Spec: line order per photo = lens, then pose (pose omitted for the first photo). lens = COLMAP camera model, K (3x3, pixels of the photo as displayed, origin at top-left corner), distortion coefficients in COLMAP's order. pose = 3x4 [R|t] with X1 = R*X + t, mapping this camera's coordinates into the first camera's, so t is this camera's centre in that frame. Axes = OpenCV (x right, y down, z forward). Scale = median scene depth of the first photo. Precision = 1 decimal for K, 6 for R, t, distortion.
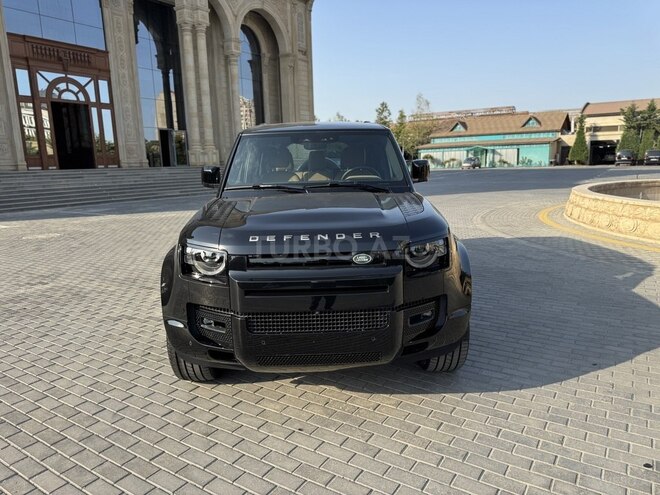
lens RADIAL K [[473.8, 0, 334.3], [0, 473.8, 245.6], [0, 0, 1]] dist [0.019182, -0.010916]
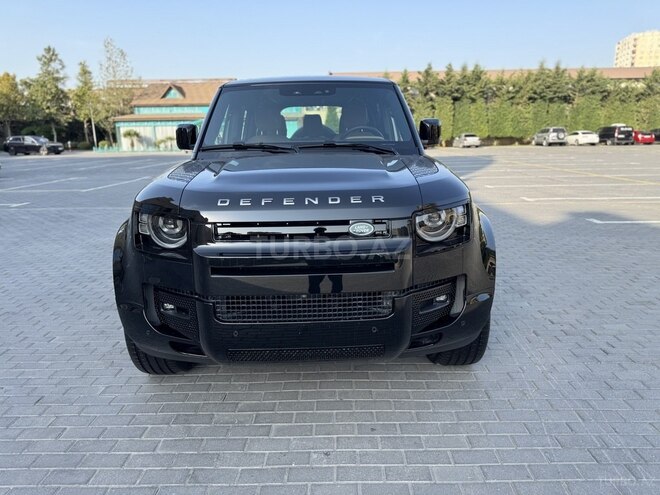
lens RADIAL K [[473.8, 0, 336.2], [0, 473.8, 247.5], [0, 0, 1]] dist [0.019182, -0.010916]
pose [[0.844325, -0.109732, 0.524476, 0.077482], [0.084483, 0.993826, 0.071925, -0.055312], [-0.529130, -0.016419, 0.848382, 0.297093]]
